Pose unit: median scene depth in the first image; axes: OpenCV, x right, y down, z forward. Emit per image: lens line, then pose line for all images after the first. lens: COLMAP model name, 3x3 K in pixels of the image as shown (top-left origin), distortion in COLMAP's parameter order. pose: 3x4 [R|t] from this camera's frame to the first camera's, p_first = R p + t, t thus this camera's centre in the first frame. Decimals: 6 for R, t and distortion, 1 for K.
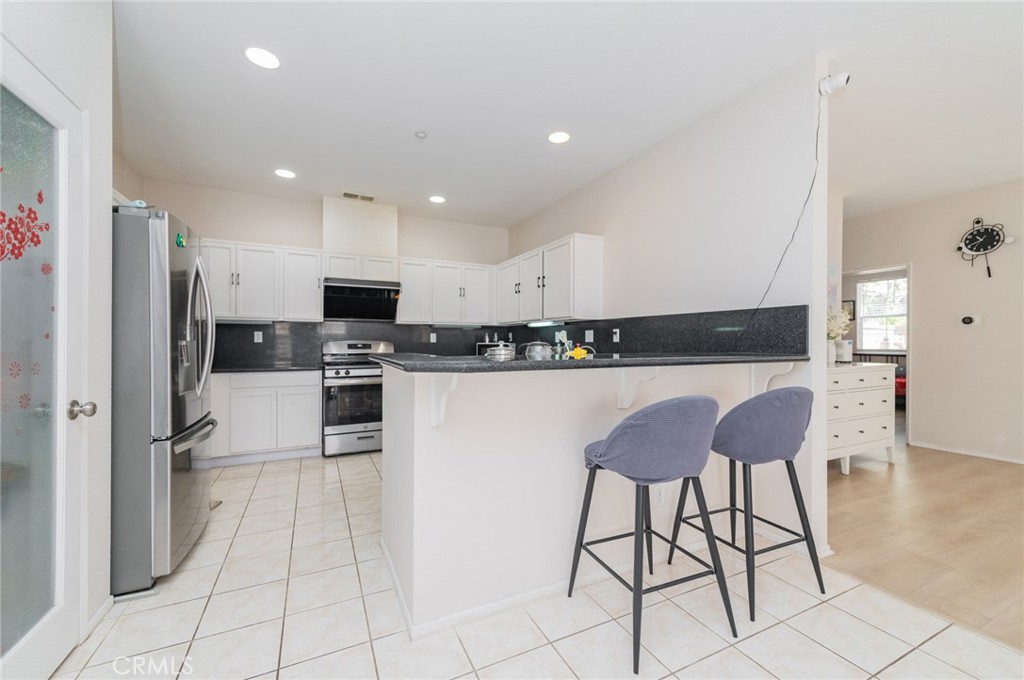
lens RADIAL K [[402.6, 0, 514.9], [0, 402.6, 341.7], [0, 0, 1]] dist [0.020173, -0.006228]
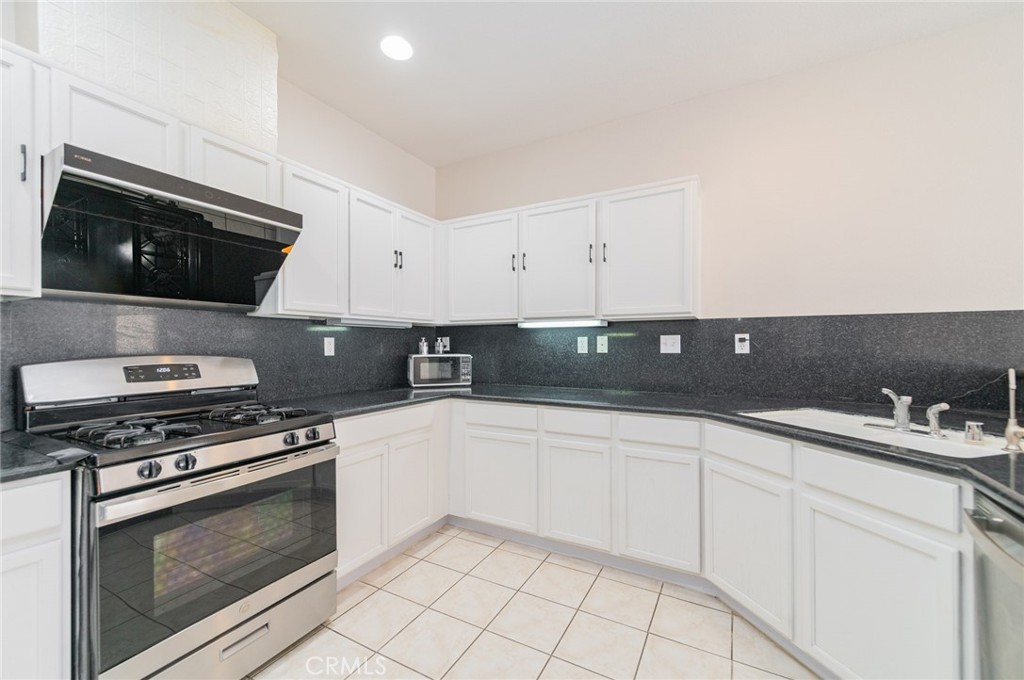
lens RADIAL K [[402.6, 0, 514.9], [0, 402.6, 341.7], [0, 0, 1]] dist [0.020173, -0.006228]
pose [[0.812998, -0.002094, 0.582262, -0.341914], [0.004965, 0.999982, -0.003337, -0.013520], [-0.582245, 0.005603, 0.812994, 0.514666]]
